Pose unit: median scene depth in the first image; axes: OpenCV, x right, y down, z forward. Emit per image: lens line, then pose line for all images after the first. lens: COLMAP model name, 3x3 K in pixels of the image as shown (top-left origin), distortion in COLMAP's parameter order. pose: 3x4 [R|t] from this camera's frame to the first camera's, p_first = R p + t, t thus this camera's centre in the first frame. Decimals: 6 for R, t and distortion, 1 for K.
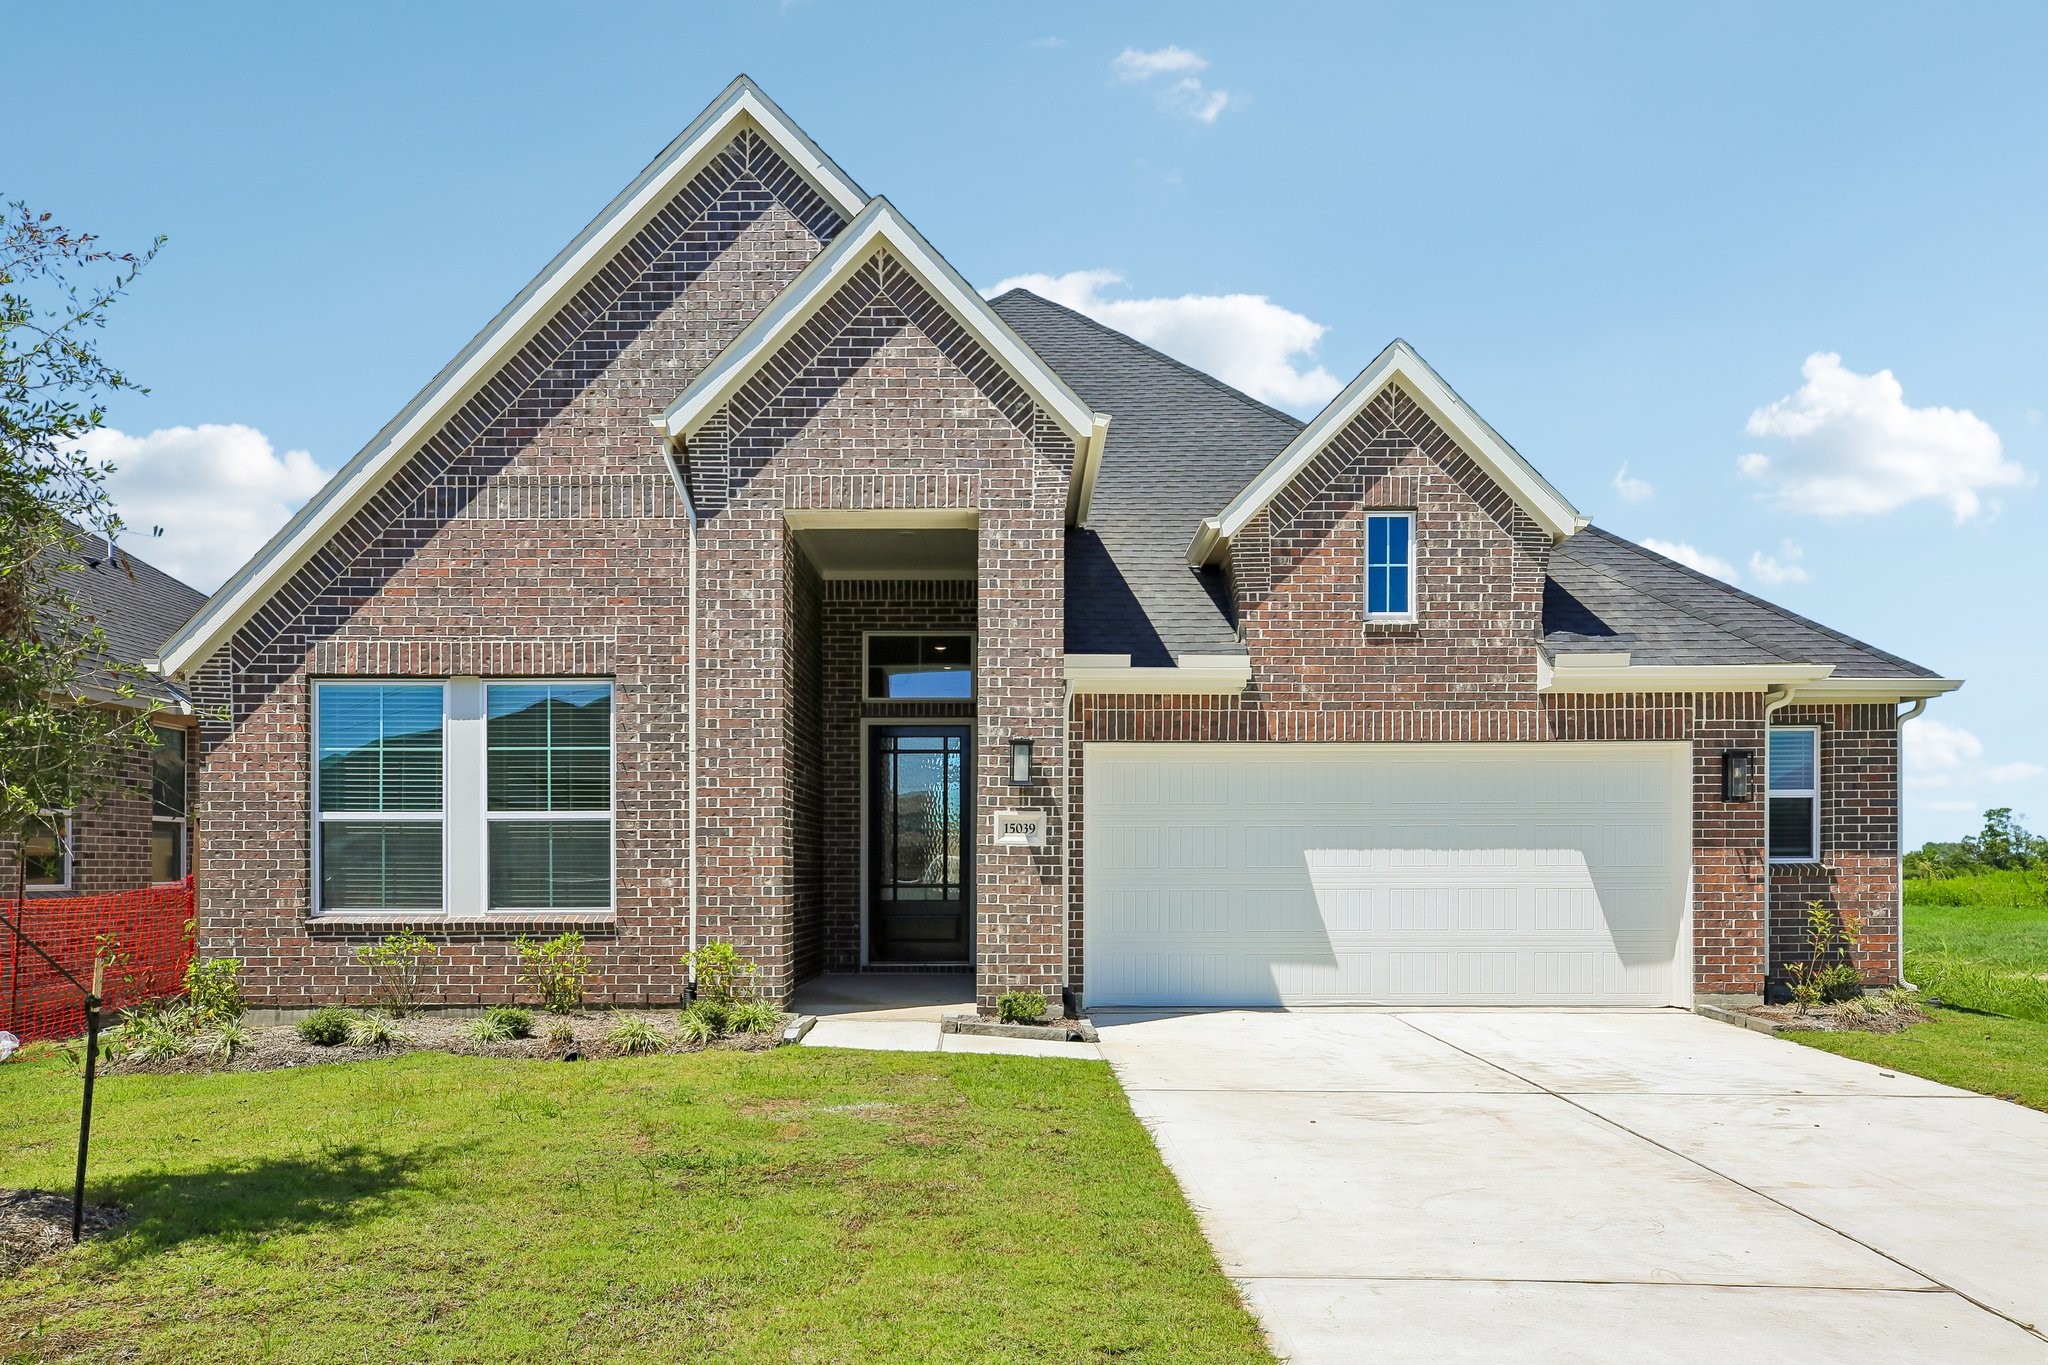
lens RADIAL K [[1632.0, 0, 1123.3], [0, 1632.0, 658.3], [0, 0, 1]] dist [-0.004948, 0.000854]
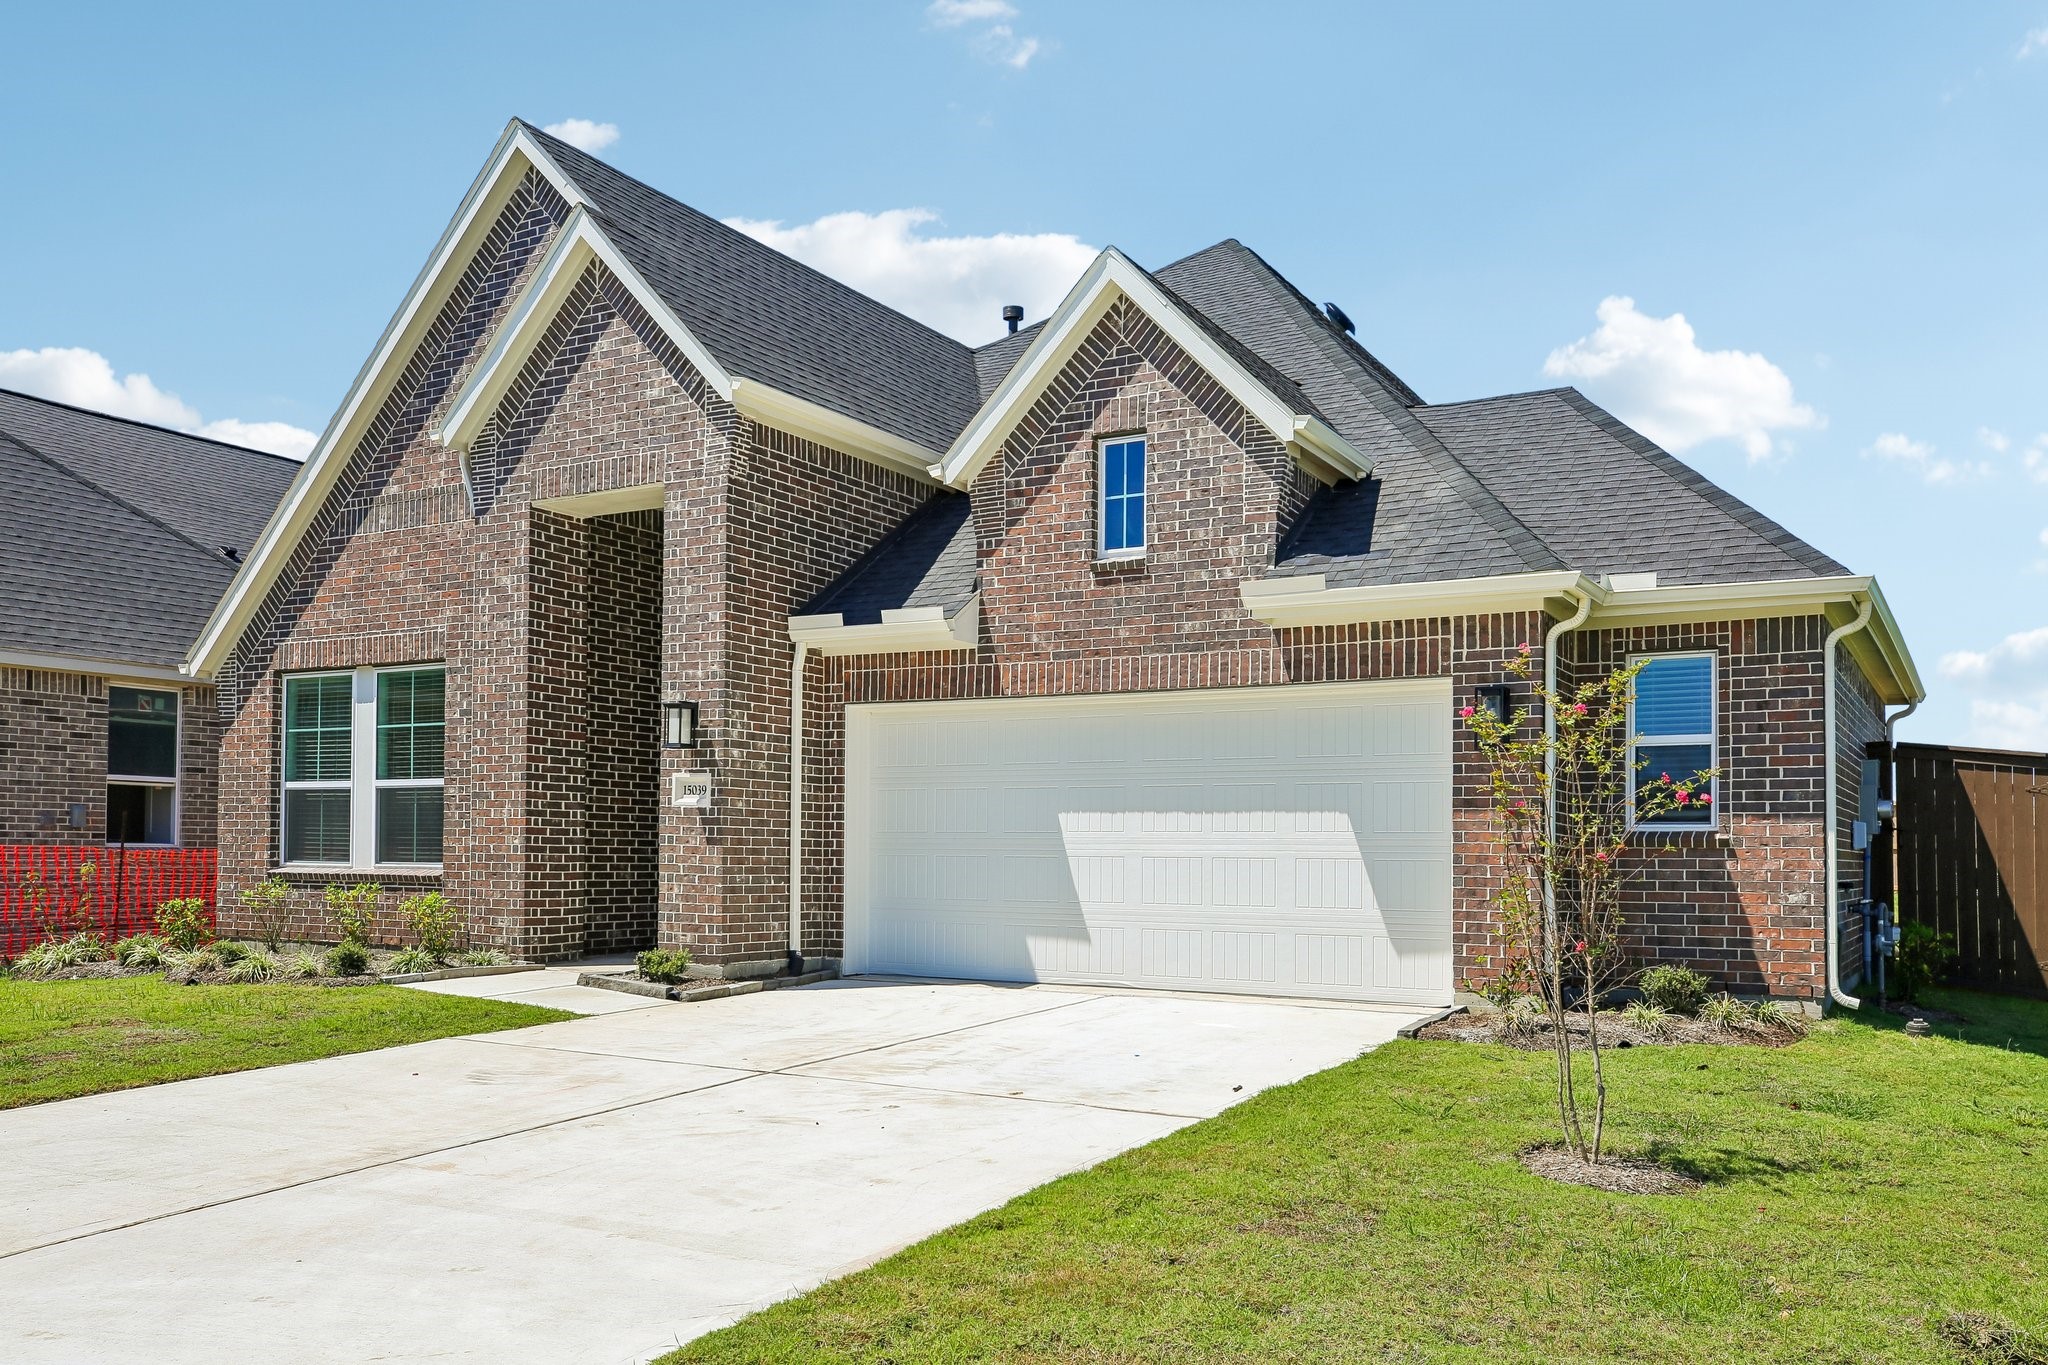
lens RADIAL K [[1632.0, 0, 952.1], [0, 1632.0, 601.5], [0, 0, 1]] dist [-0.004948, 0.000854]
pose [[0.863634, -0.065879, -0.499796, 0.539830], [0.053656, 0.997805, -0.038805, 0.031582], [0.501256, 0.006696, 0.865273, 0.176891]]
